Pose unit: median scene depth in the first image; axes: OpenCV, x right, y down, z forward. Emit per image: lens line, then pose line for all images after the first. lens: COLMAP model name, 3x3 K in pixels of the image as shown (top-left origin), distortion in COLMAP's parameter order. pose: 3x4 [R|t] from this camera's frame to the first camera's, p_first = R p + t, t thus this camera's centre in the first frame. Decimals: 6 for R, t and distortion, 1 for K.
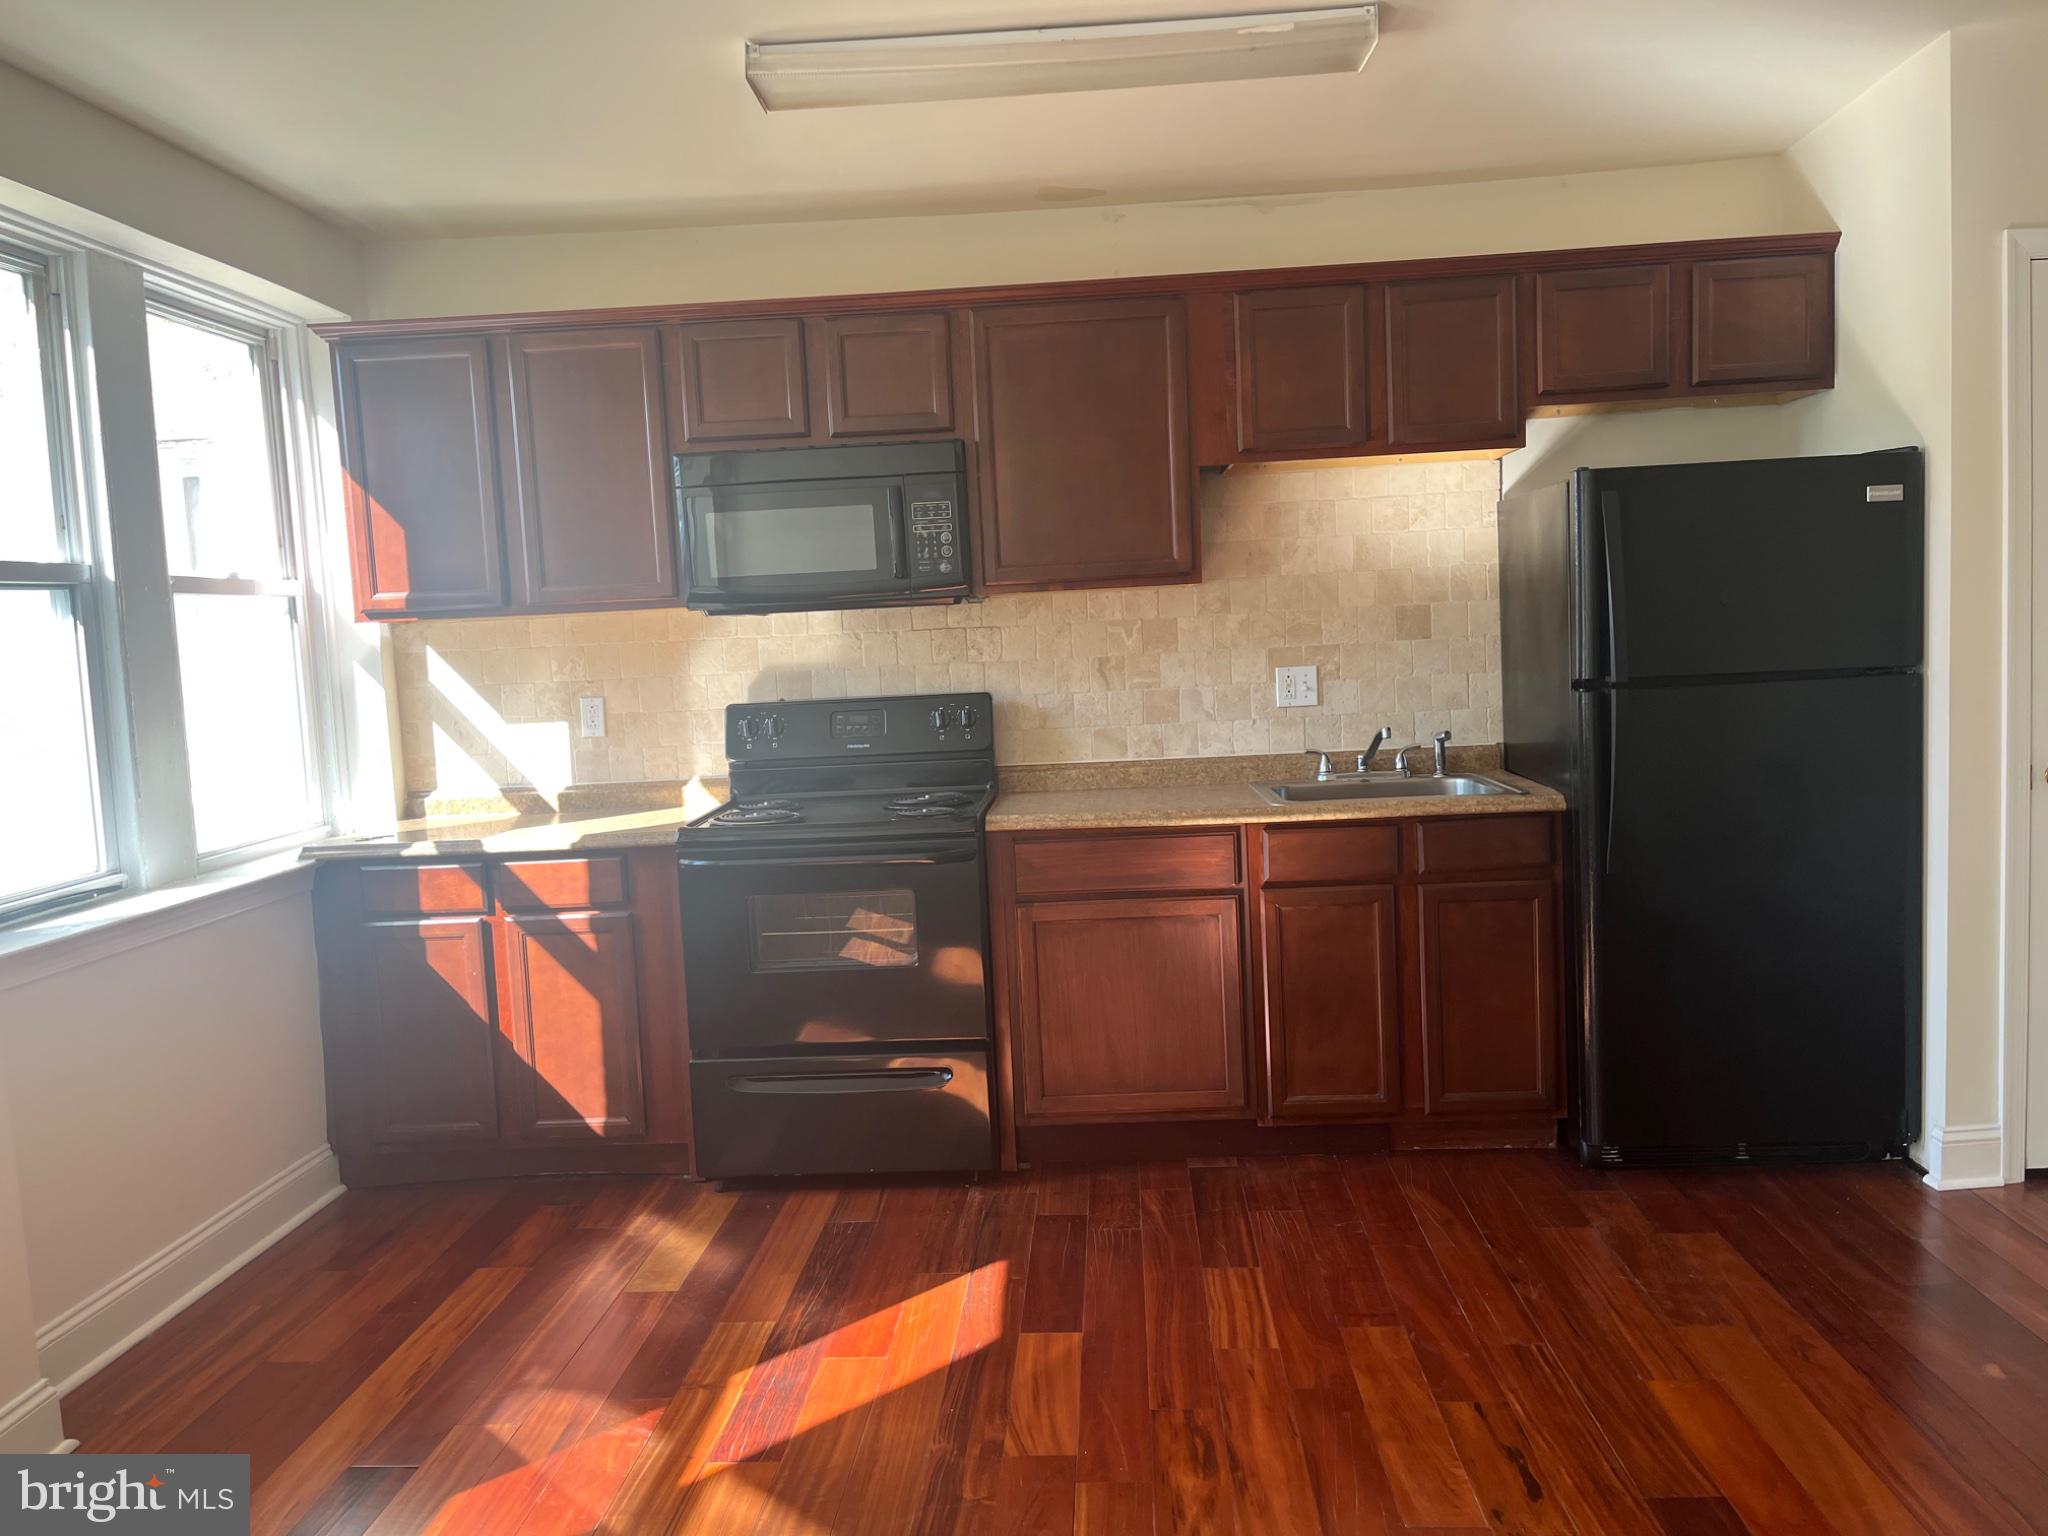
lens RADIAL K [[1554.4, 0, 1024.0], [0, 1554.4, 768.0], [0, 0, 1]] dist [0.091824, -0.129320]
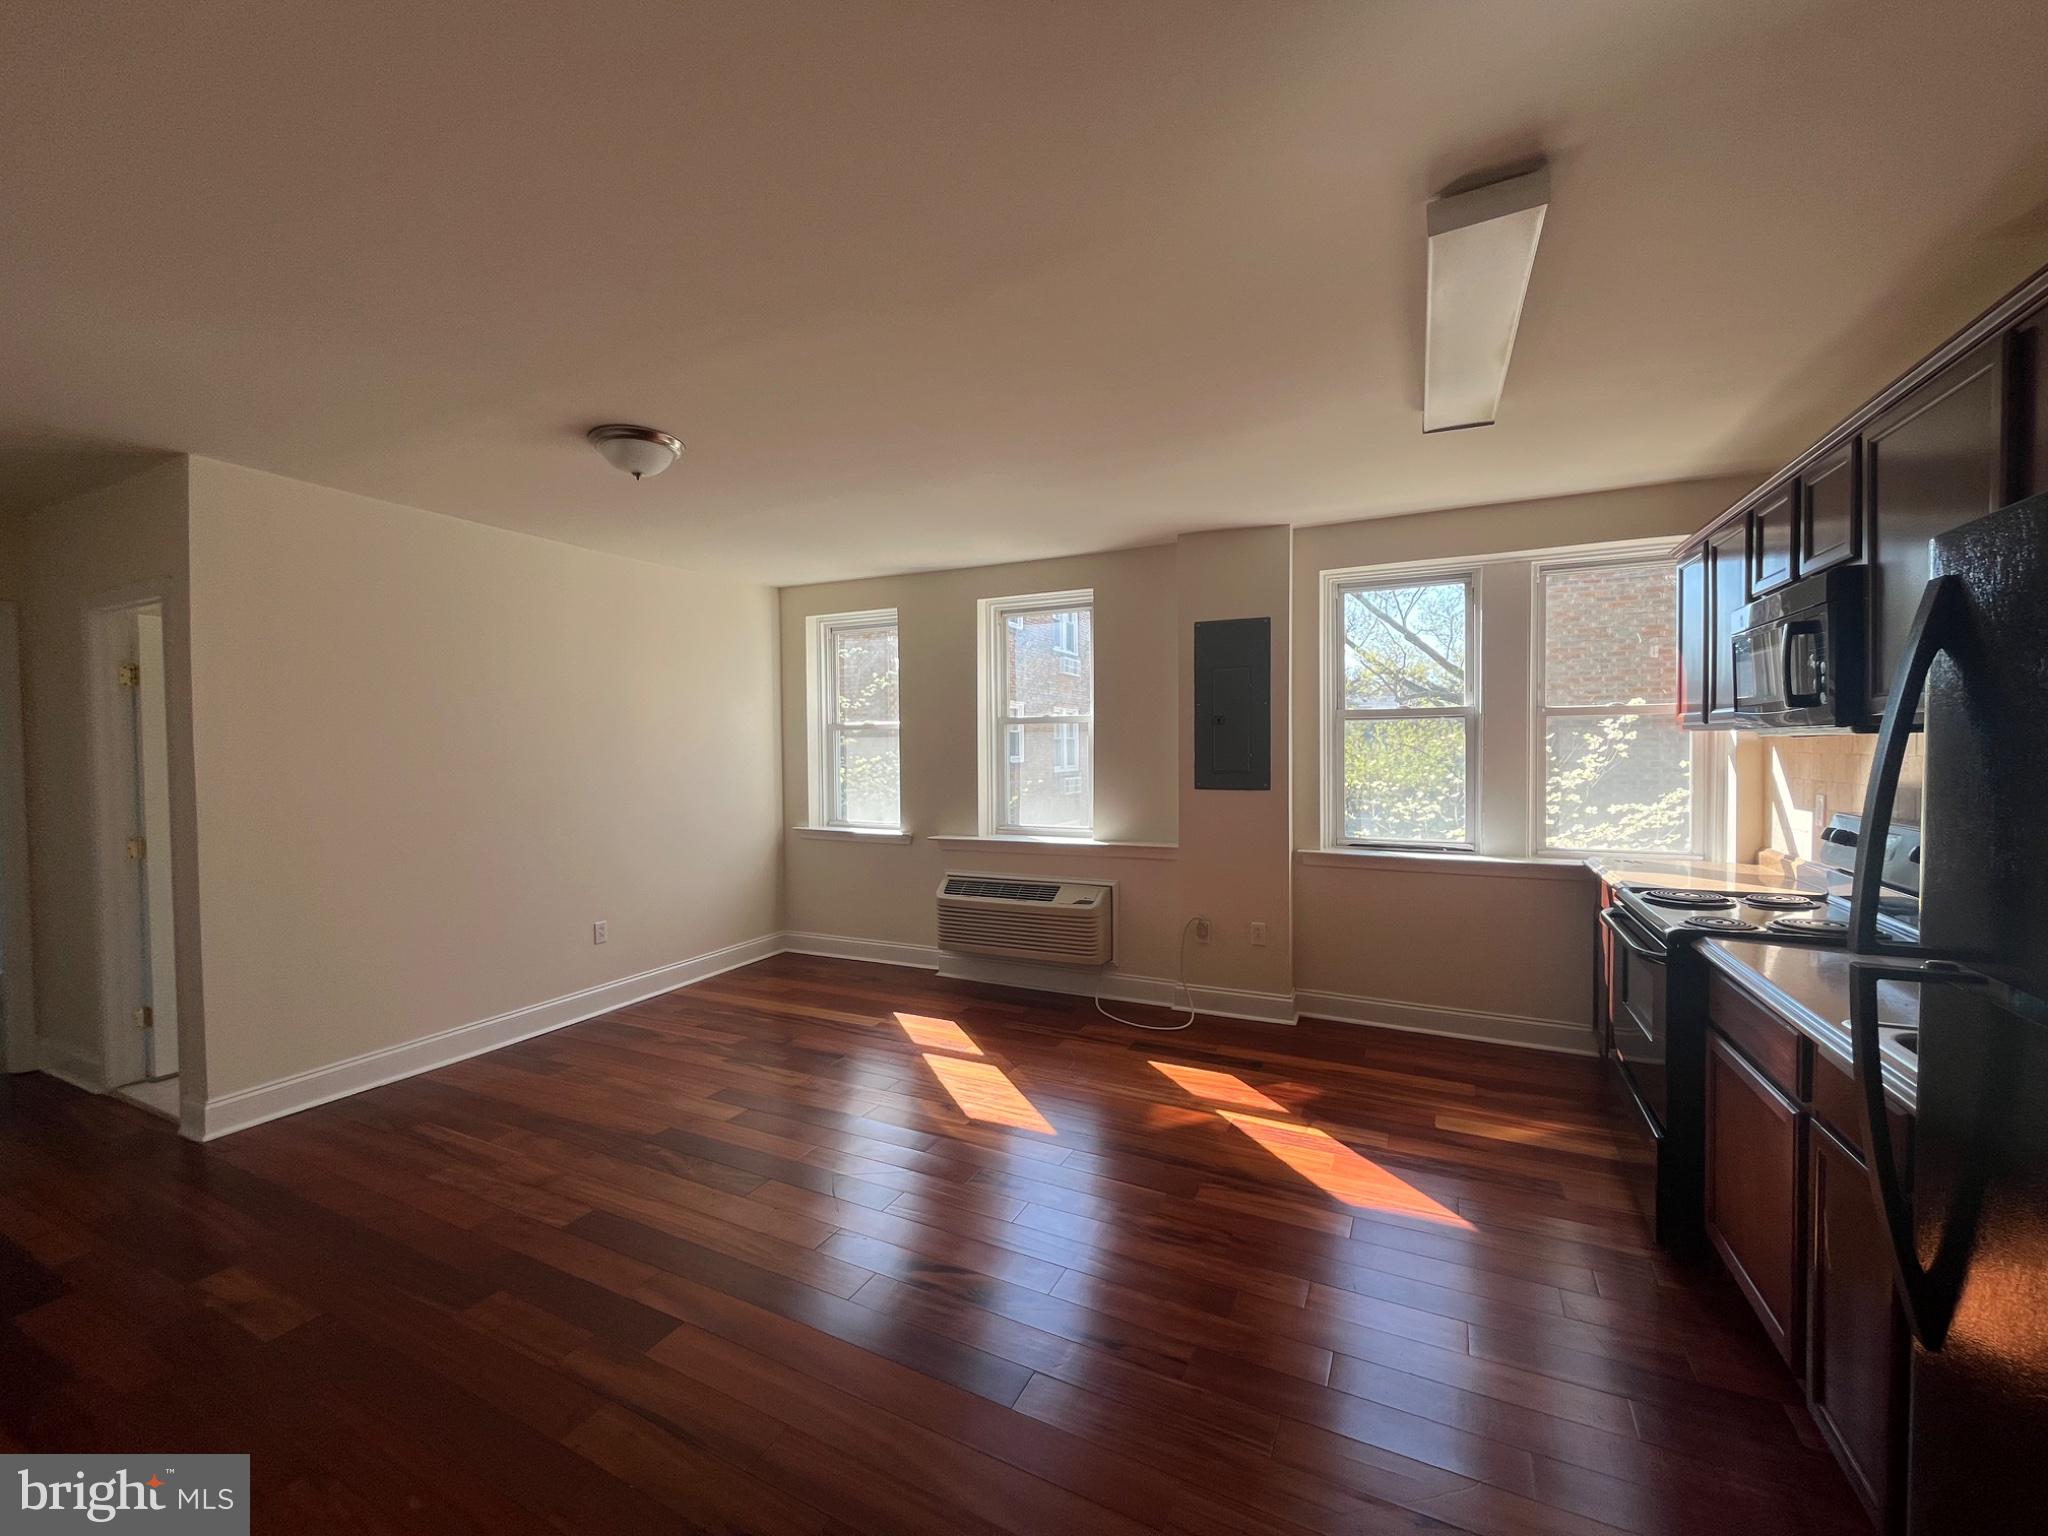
lens RADIAL K [[832.7, 0, 1024.0], [0, 832.7, 768.0], [0, 0, 1]] dist [-0.003219, -0.000223]
pose [[-0.388095, 0.077645, -0.918343, 0.619807], [-0.055777, 0.992639, 0.107499, -0.109889], [0.919930, 0.092943, -0.380908, 0.715486]]
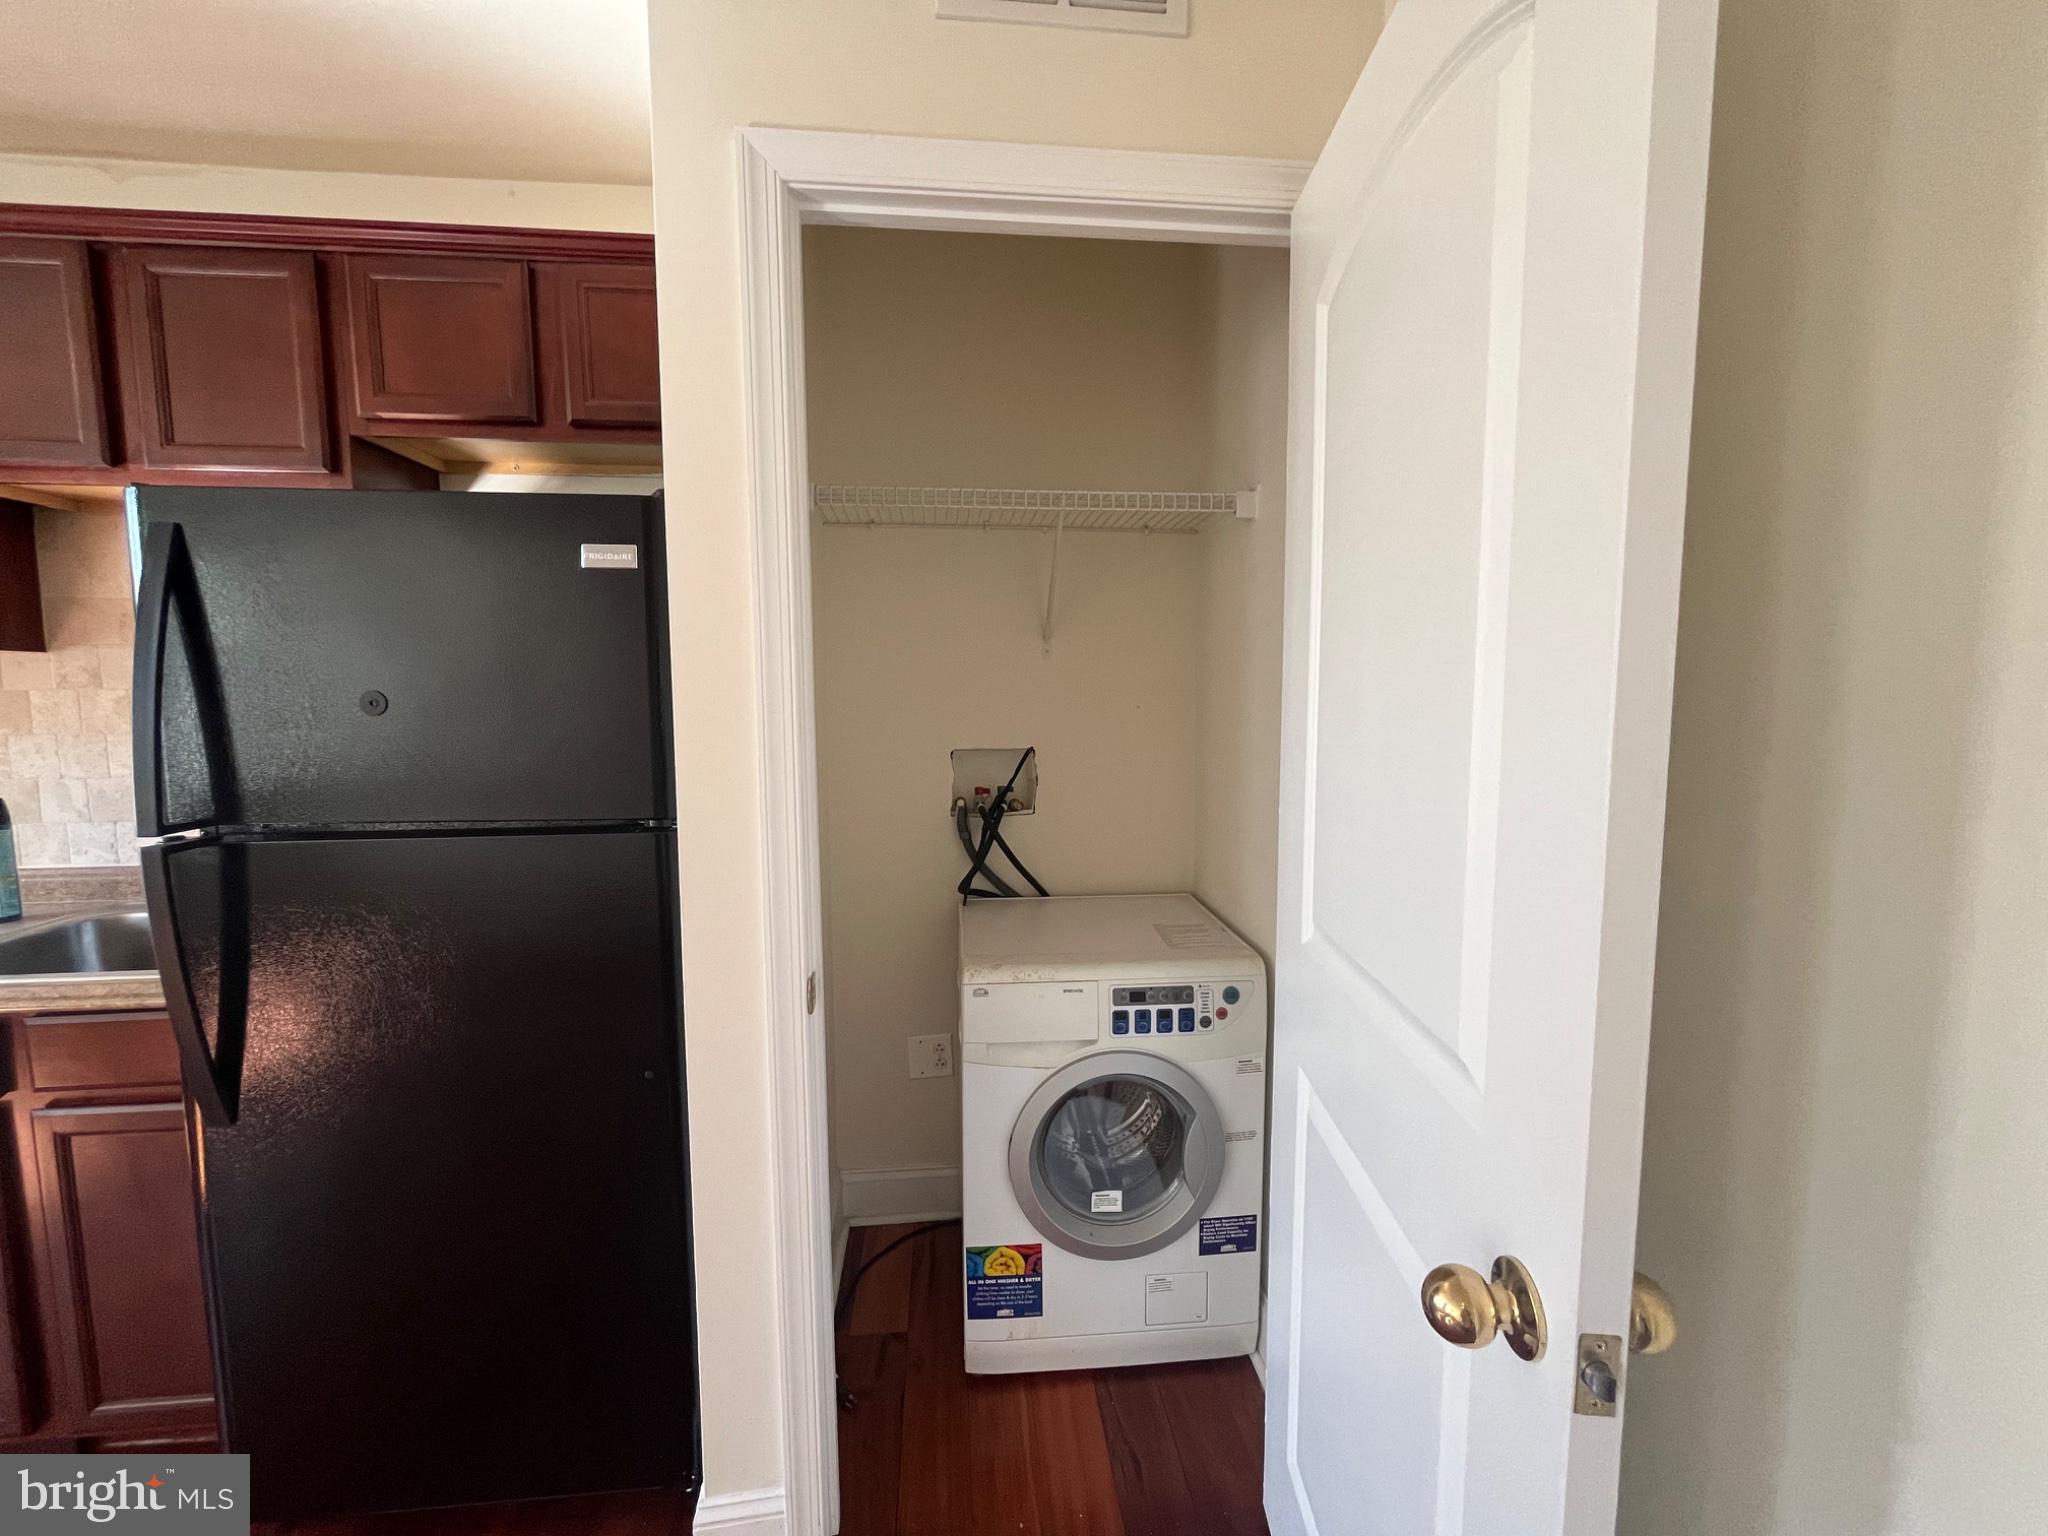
lens RADIAL K [[832.7, 0, 1024.0], [0, 832.7, 768.0], [0, 0, 1]] dist [-0.003219, -0.000223]
pose [[0.986830, 0.033724, 0.158207, 0.557425], [-0.033937, 0.999423, -0.001355, -0.078060], [-0.158162, -0.004032, 0.987405, 0.535492]]
